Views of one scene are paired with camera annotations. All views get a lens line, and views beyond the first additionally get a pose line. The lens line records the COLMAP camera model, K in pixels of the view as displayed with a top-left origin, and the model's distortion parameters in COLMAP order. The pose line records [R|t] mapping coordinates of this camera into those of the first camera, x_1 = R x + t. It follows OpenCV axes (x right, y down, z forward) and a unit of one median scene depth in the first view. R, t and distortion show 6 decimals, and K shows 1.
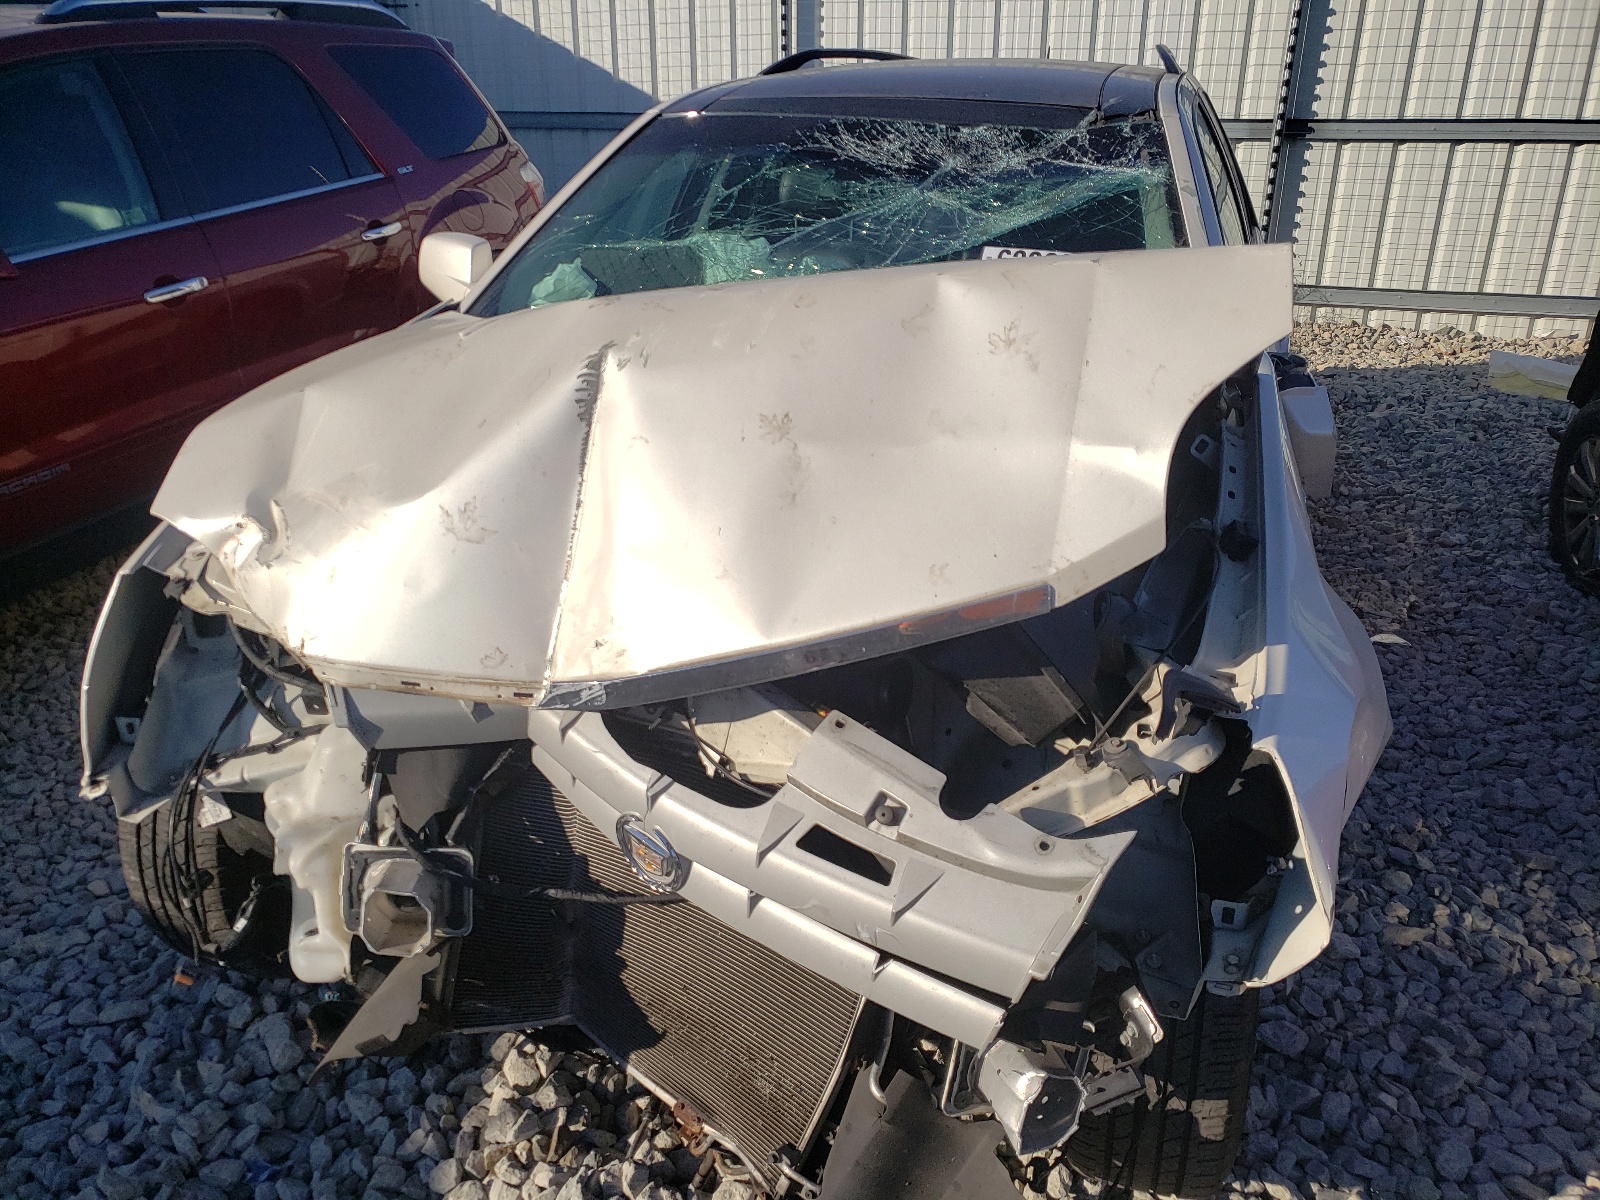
lens RADIAL K [[1174.4, 0, 801.3], [0, 1174.4, 635.8], [0, 0, 1]] dist [-0.005412, -0.003418]
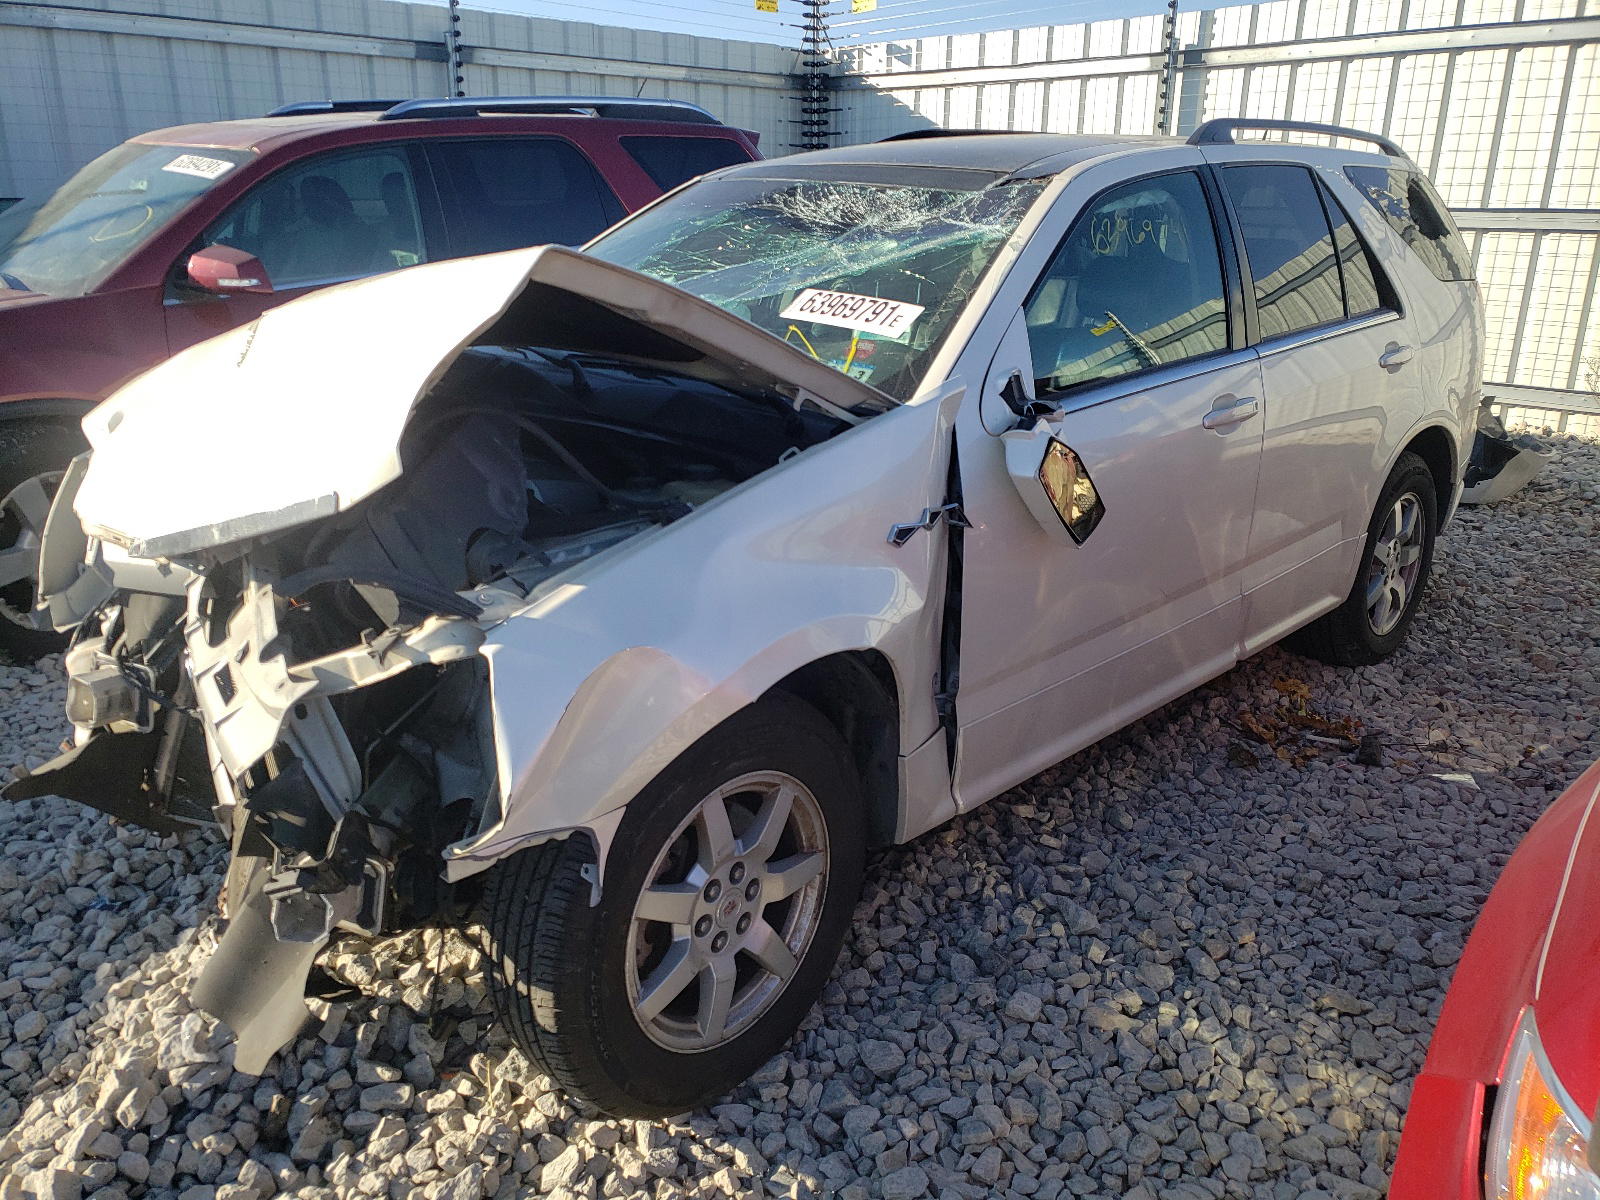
lens RADIAL K [[1220.7, 0, 800.0], [0, 1220.7, 600.0], [0, 0, 1]] dist [-0.002587, -0.112693]
pose [[0.904857, 0.140385, -0.401903, 0.574245], [-0.181036, 0.981339, -0.064807, 0.031437], [0.385305, 0.131400, 0.913386, -0.021810]]
